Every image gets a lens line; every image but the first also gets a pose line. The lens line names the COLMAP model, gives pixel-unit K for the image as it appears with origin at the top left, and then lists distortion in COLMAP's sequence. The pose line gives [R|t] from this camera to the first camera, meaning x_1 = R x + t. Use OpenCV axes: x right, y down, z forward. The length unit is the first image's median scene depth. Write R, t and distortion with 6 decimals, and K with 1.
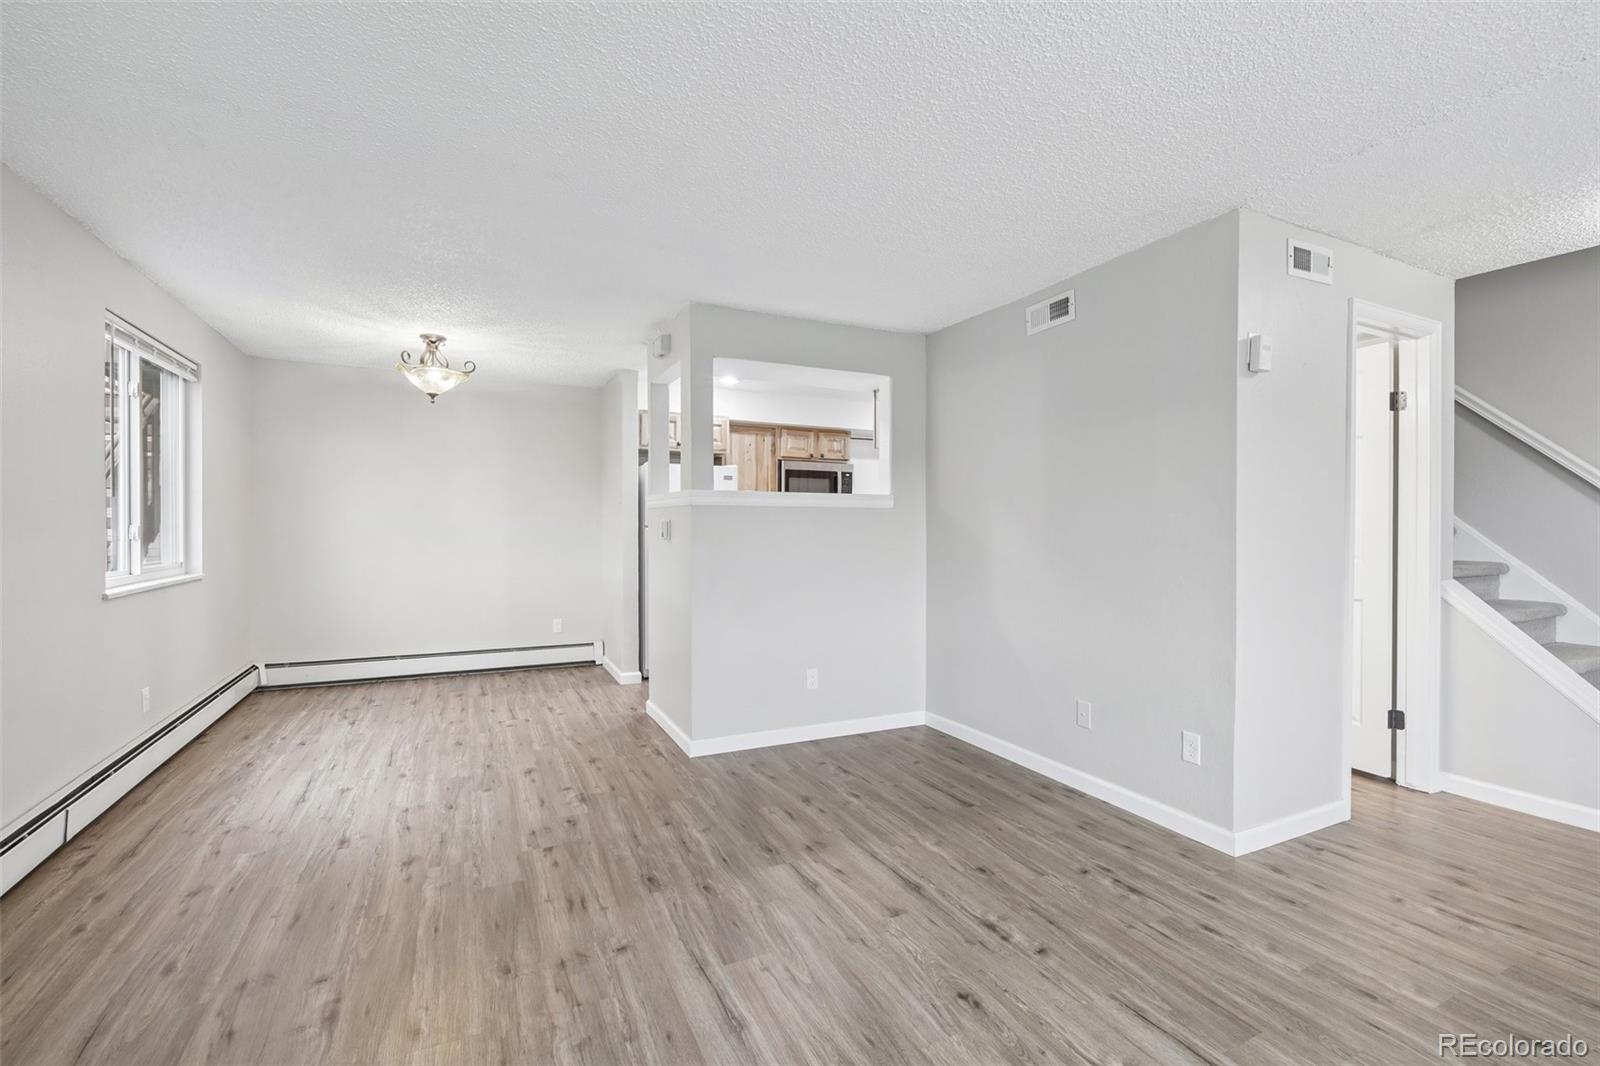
lens RADIAL K [[685.3, 0, 790.4], [0, 685.3, 537.3], [0, 0, 1]] dist [-0.000191, -0.009099]
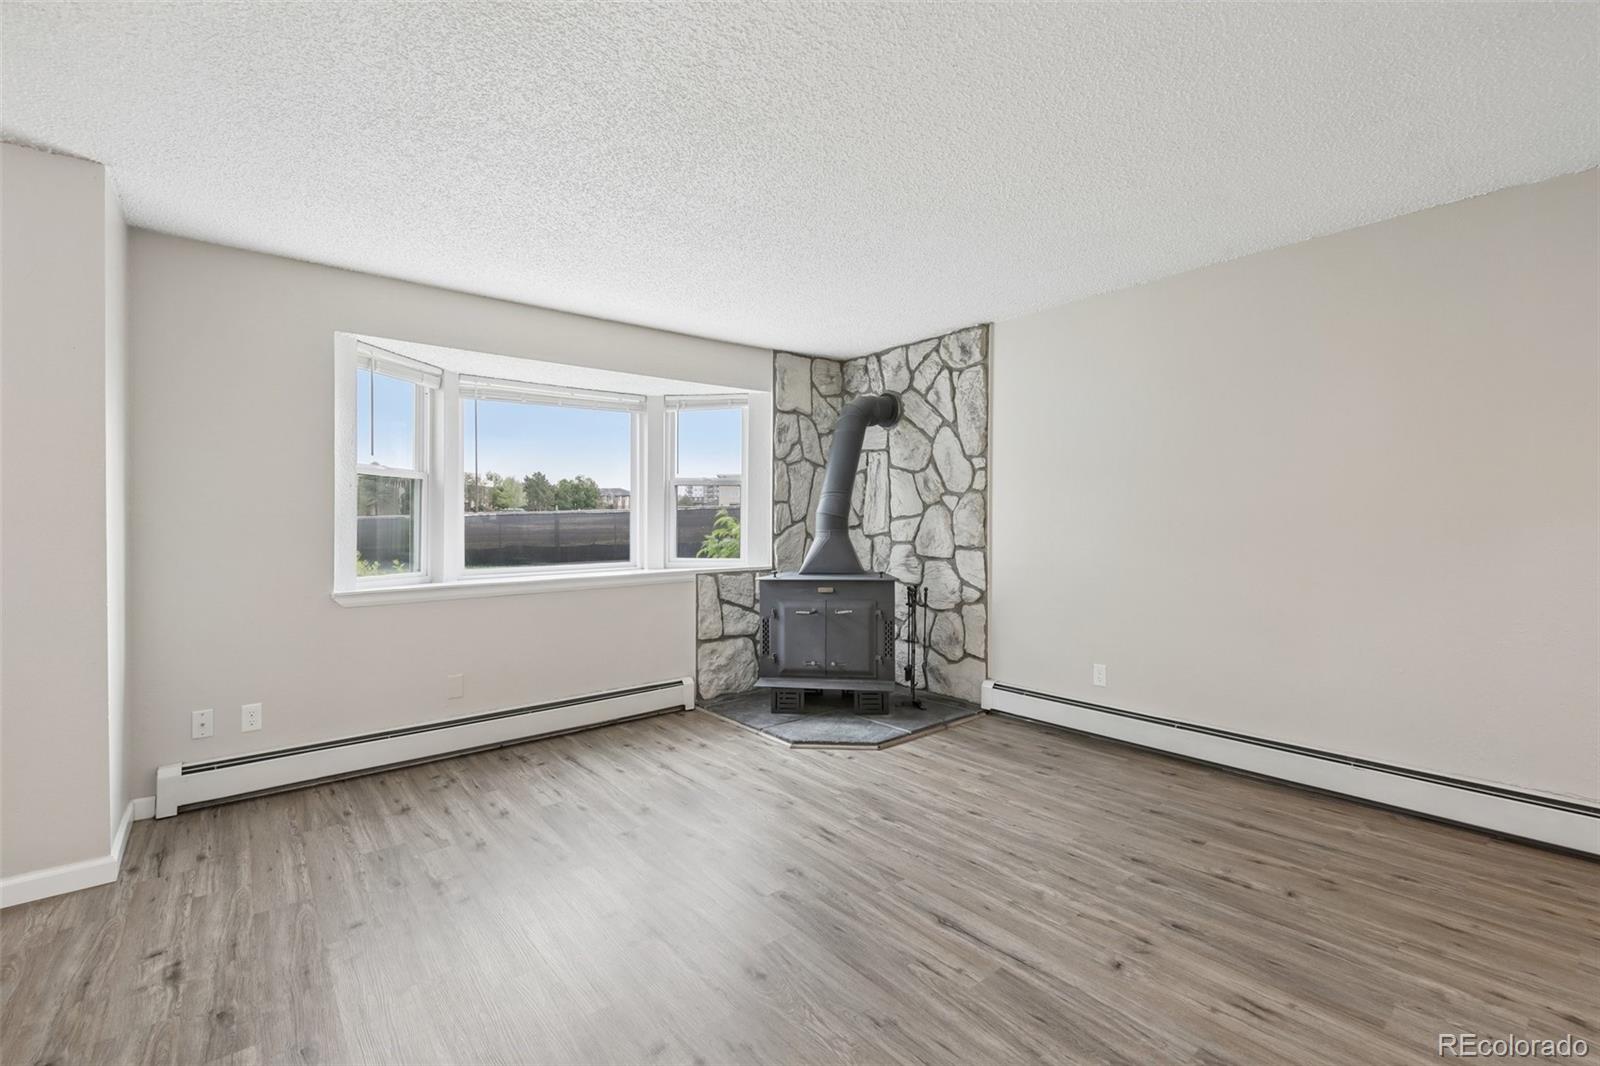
lens RADIAL K [[685.3, 0, 795.6], [0, 685.3, 510.2], [0, 0, 1]] dist [-0.000191, -0.009099]
pose [[-0.970667, 0.001874, -0.240421, 0.324612], [0.001336, 0.999996, 0.002400, -0.016755], [0.240425, 0.002008, -0.970666, 1.454916]]
